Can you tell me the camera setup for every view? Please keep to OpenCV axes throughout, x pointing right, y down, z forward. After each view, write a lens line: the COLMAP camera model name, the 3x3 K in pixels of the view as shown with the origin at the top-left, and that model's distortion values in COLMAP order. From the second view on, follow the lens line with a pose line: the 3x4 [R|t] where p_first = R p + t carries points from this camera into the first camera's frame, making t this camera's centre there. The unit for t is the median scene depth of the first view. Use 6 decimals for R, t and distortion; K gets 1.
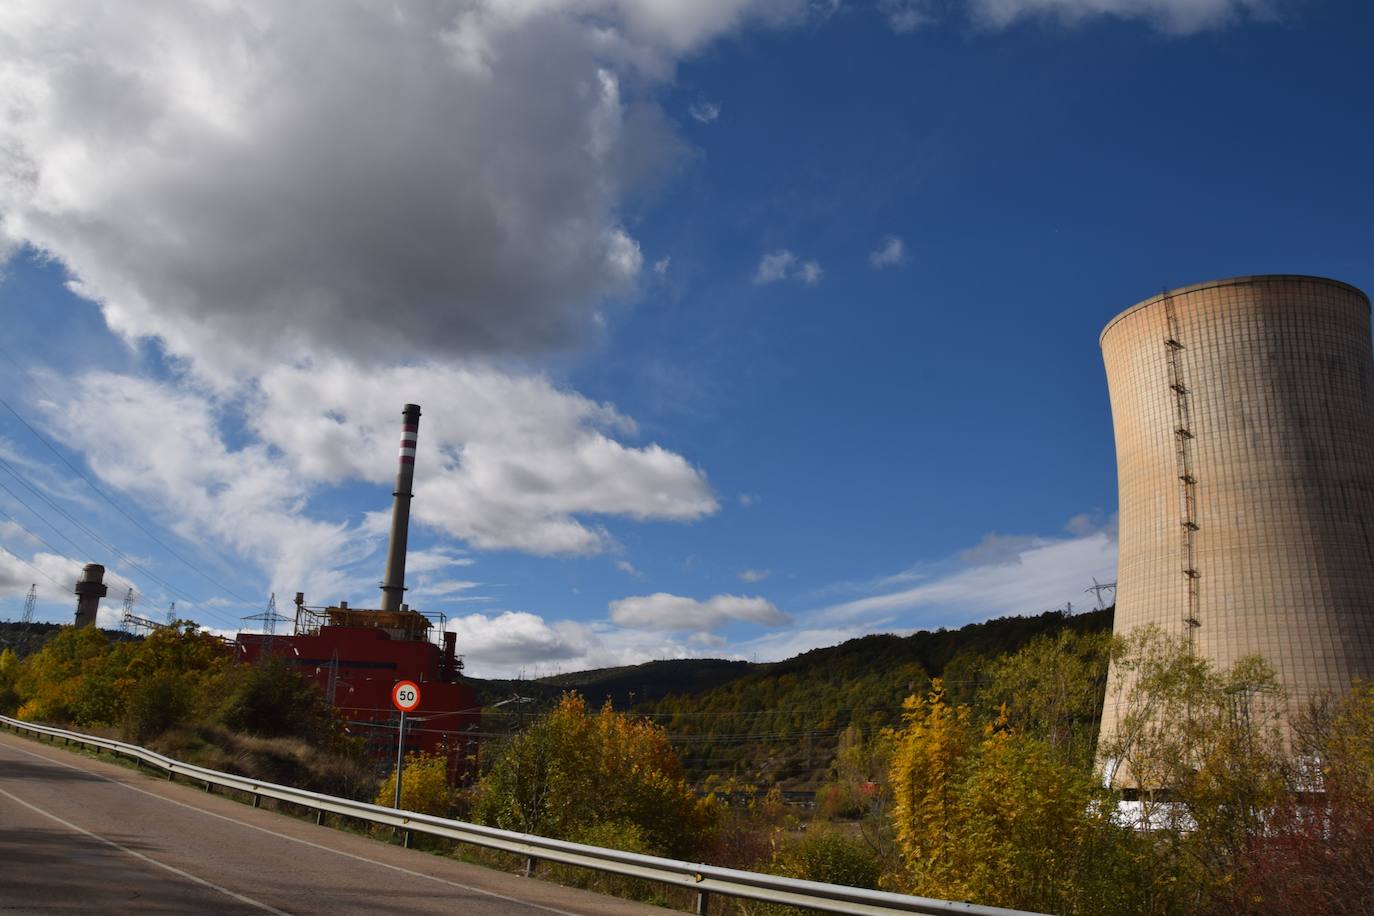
lens RADIAL K [[1081.8, 0, 687.0], [0, 1081.8, 458.0], [0, 0, 1]] dist [-0.185888, 0.161938]
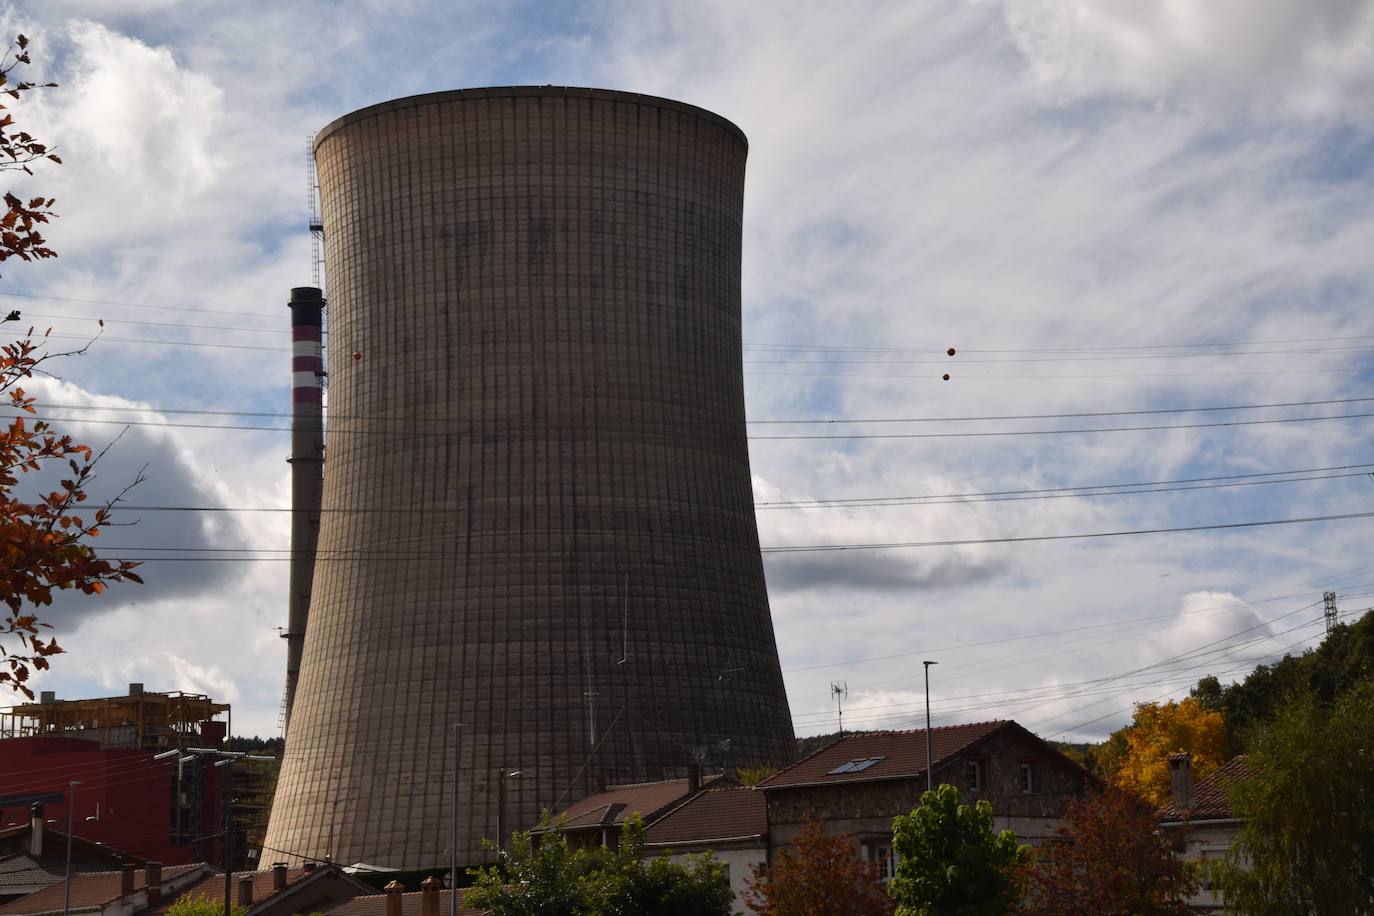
lens RADIAL K [[2881.3, 0, 683.6], [0, 2881.3, 478.5], [0, 0, 1]] dist [0.373786, 2.090435]
pose [[0.870874, -0.134897, -0.472633, 1.544086], [0.185920, 0.980562, 0.062709, -0.034455], [0.454986, -0.142484, 0.879026, -0.482987]]
